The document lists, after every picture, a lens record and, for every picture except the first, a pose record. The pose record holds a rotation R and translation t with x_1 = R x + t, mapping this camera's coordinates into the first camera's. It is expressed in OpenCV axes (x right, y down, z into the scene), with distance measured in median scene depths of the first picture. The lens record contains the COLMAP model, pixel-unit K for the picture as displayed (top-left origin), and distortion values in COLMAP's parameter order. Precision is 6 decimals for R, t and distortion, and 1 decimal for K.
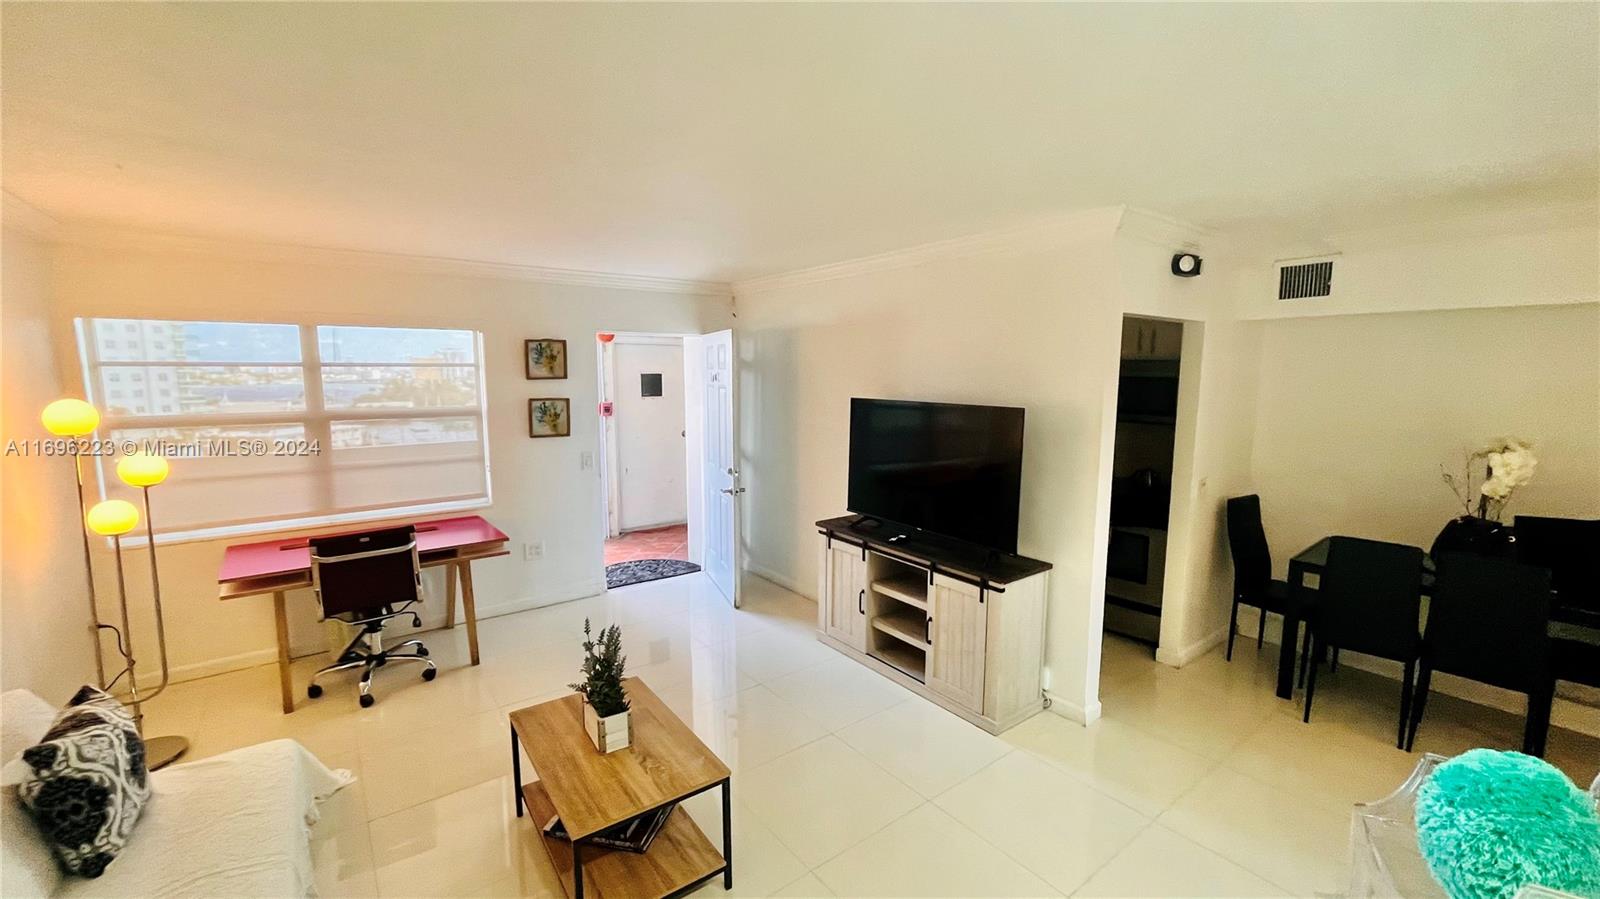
lens RADIAL K [[651.2, 0, 802.8], [0, 651.2, 447.4], [0, 0, 1]] dist [-0.002706, -0.000165]
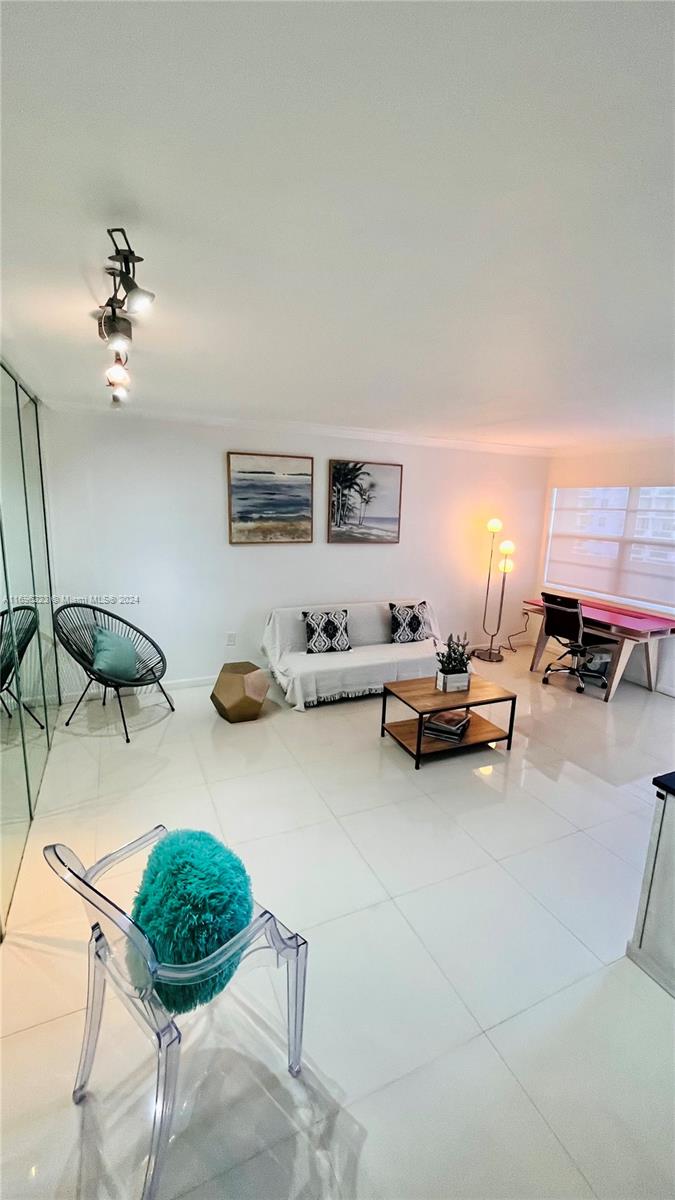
lens RADIAL K [[488.4, 0, 339.3], [0, 488.4, 597.6], [0, 0, 1]] dist [-0.002706, -0.000165]
pose [[-0.207915, 0.171566, -0.962983, 0.617998], [-0.162219, 0.964816, 0.206916, -0.041431], [0.964602, 0.199235, -0.172768, 0.459208]]
